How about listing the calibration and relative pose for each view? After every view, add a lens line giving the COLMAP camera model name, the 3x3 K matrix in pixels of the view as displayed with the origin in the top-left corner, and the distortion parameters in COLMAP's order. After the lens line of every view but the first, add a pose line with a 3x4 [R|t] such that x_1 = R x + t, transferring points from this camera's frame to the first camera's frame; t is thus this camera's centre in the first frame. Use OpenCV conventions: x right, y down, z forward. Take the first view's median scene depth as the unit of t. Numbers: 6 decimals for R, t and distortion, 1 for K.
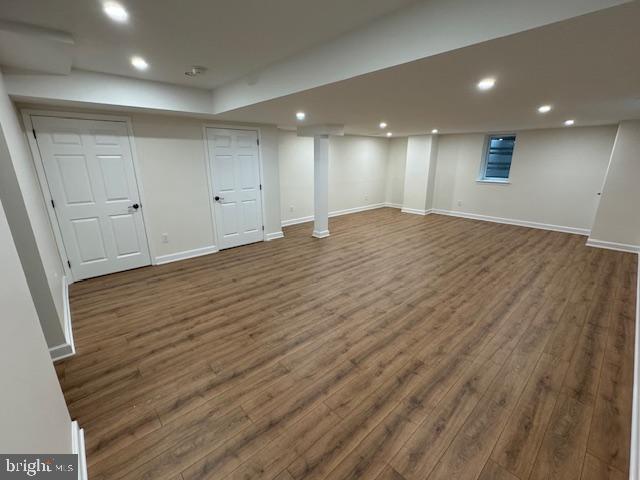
lens RADIAL K [[281.2, 0, 321.0], [0, 281.2, 229.6], [0, 0, 1]] dist [-0.014545, -0.000285]
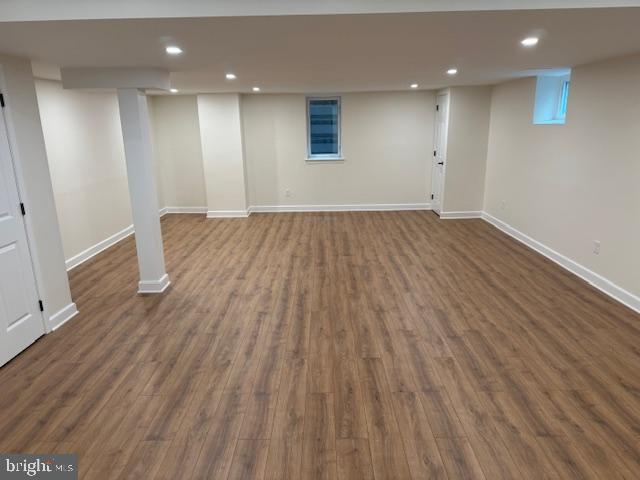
lens RADIAL K [[440.5, 0, 320.0], [0, 440.5, 240.0], [0, 0, 1]] dist [0.011828, -0.001711]
pose [[0.679842, -0.194449, 0.707110, -0.463919], [0.195927, 0.977318, 0.080382, -0.090019], [-0.706702, 0.083895, 0.702520, 0.300094]]
